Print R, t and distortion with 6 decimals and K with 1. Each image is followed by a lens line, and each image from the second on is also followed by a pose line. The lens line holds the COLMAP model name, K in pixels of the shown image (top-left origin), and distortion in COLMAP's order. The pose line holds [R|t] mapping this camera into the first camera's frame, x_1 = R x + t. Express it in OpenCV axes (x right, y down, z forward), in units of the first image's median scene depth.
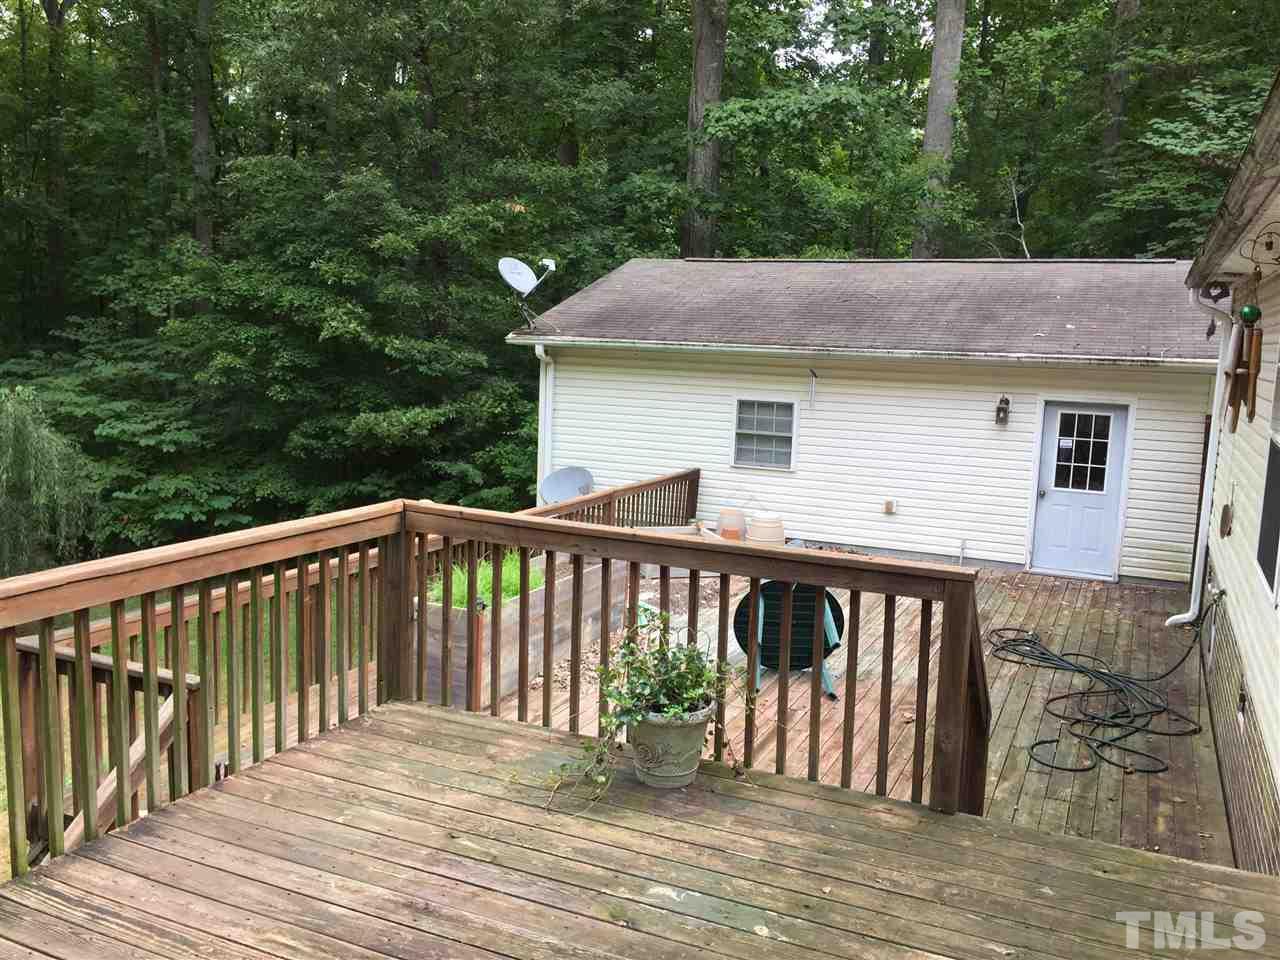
lens RADIAL K [[1085.3, 0, 633.1], [0, 1085.3, 468.1], [0, 0, 1]] dist [0.060672, -0.111133]
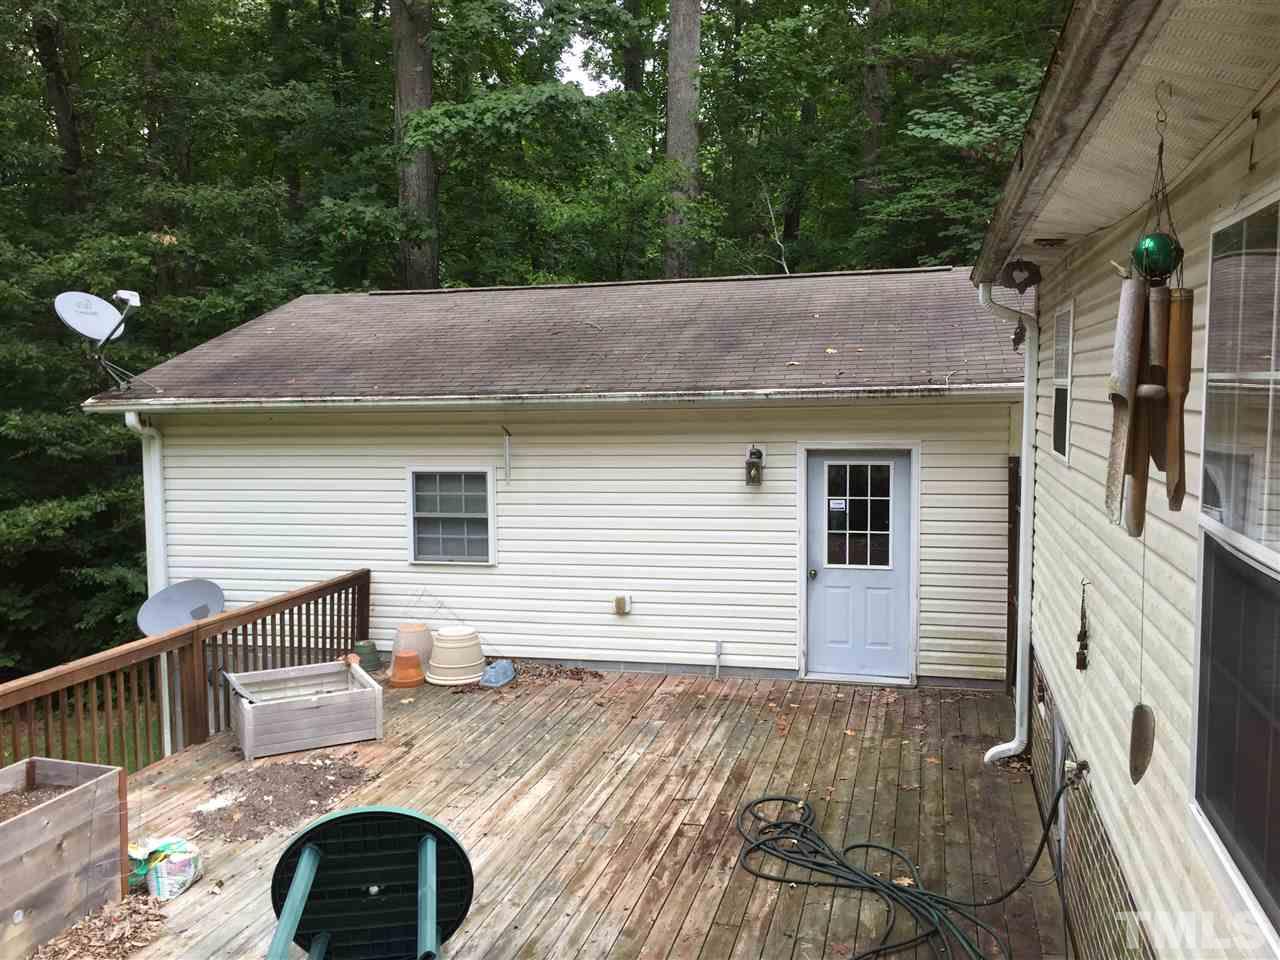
lens RADIAL K [[1085.3, 0, 642.8], [0, 1085.3, 487.9], [0, 0, 1]] dist [0.060672, -0.111133]
pose [[0.981741, -0.068306, 0.177534, 0.117579], [0.073888, 0.996953, -0.025017, -0.022575], [-0.175284, 0.037678, 0.983797, 0.254289]]
